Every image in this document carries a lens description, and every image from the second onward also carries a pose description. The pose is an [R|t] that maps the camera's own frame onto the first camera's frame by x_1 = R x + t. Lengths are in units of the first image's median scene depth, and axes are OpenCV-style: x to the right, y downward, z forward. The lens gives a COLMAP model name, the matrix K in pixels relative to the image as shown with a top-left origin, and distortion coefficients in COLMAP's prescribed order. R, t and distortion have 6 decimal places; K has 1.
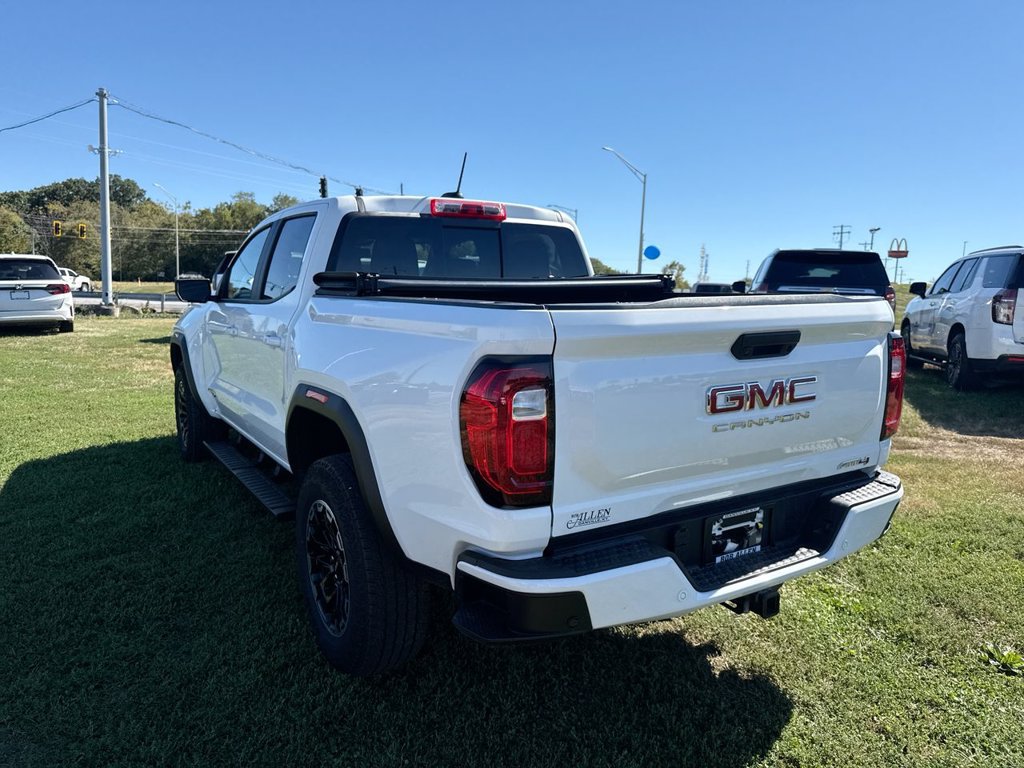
lens RADIAL K [[724.4, 0, 501.1], [0, 724.4, 396.8], [0, 0, 1]] dist [0.032501, -0.054738]
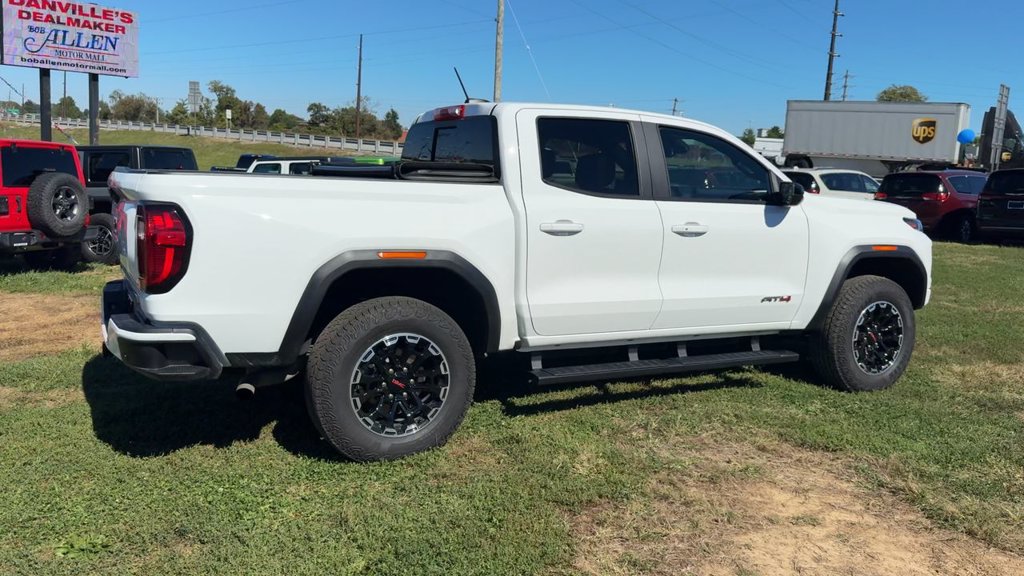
lens RADIAL K [[821.9, 0, 524.4], [0, 821.9, 271.8], [0, 0, 1]] dist [0.095095, -0.156815]
pose [[-0.057459, 0.105830, -0.992723, 1.707518], [-0.189595, 0.975113, 0.114926, -0.227427], [0.980180, 0.194819, -0.035965, 1.532946]]
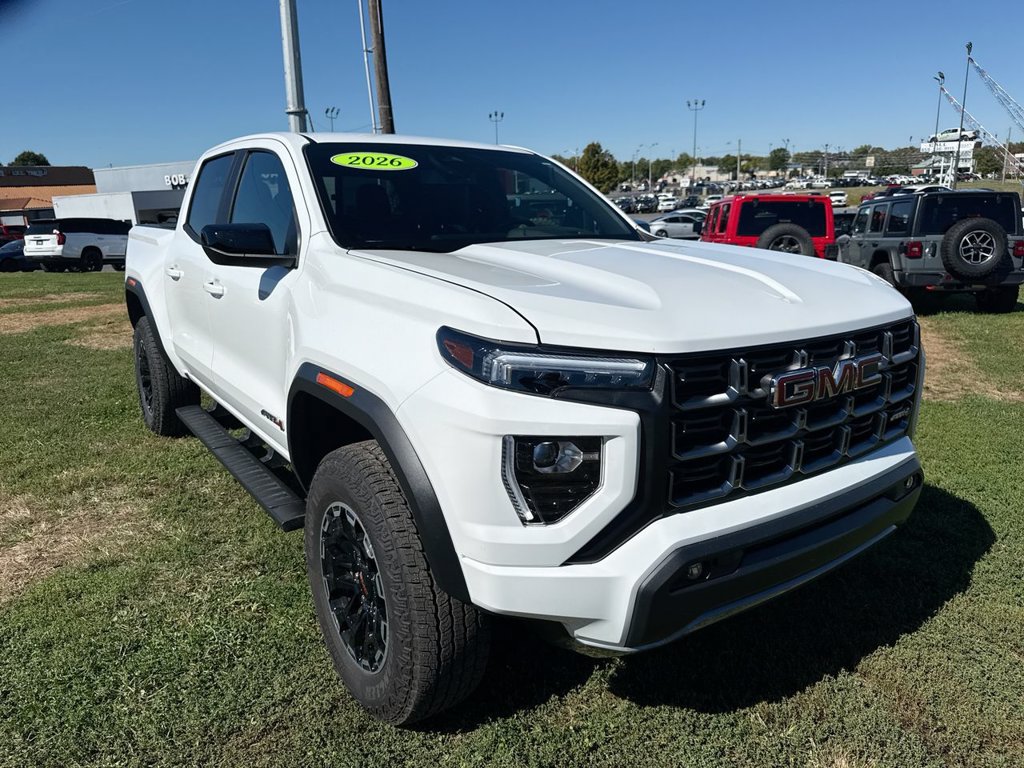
lens RADIAL K [[724.4, 0, 501.1], [0, 724.4, 396.8], [0, 0, 1]] dist [0.032501, -0.054738]
pose [[-0.999354, 0.006425, -0.035352, -0.434938], [-0.008216, 0.916956, 0.398904, -0.498909], [0.034979, 0.398937, -0.916311, 2.955552]]
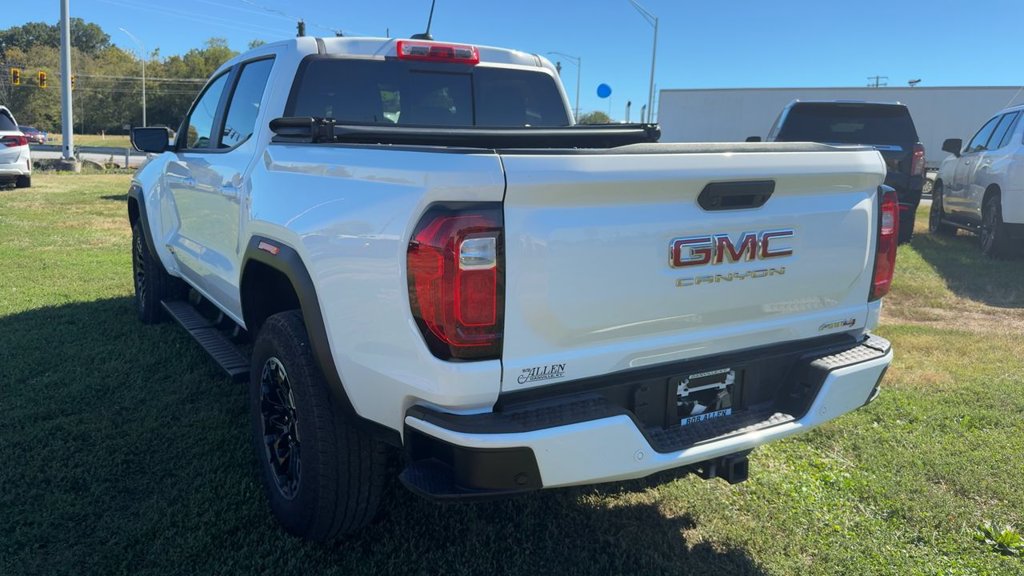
lens RADIAL K [[791.3, 0, 473.7], [0, 791.3, 285.3], [0, 0, 1]] dist [0.064914, -0.115721]
pose [[0.999546, 0.010991, -0.028053, 0.040277], [-0.010252, 0.999600, 0.026361, 0.016463], [0.028332, -0.026061, 0.999259, -0.032443]]
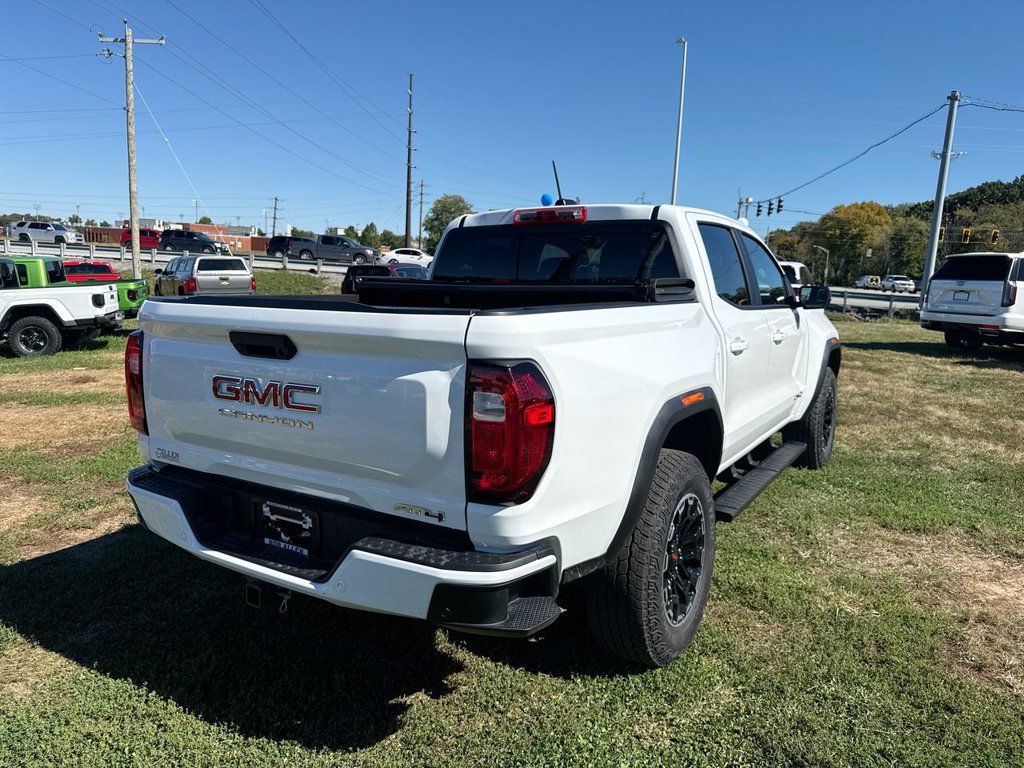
lens RADIAL K [[718.8, 0, 512.0], [0, 718.8, 384.0], [0, 0, 1]] dist [0.079313, -0.123250]
pose [[0.437654, 0.128596, -0.889900, 1.089364], [-0.149780, 0.986318, 0.068867, -0.106284], [0.886580, 0.103150, 0.450927, 0.636792]]
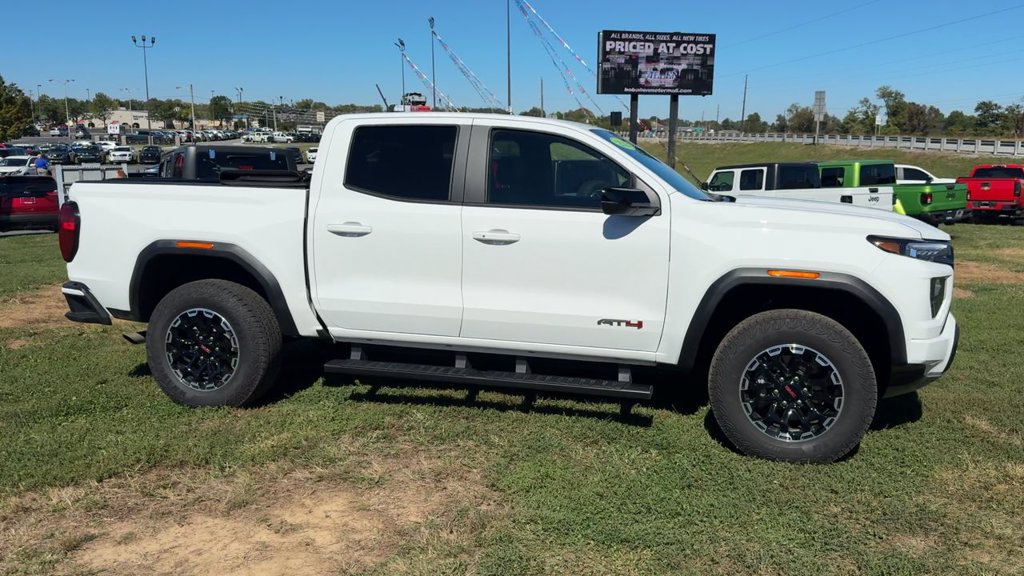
lens RADIAL K [[827.7, 0, 557.1], [0, 827.7, 284.3], [0, 0, 1]] dist [0.084651, -0.152127]
pose [[-0.713813, 0.078702, -0.695900, 1.031918], [-0.131566, 0.960904, 0.243625, -0.503824], [0.687867, 0.265459, -0.675552, 2.996111]]
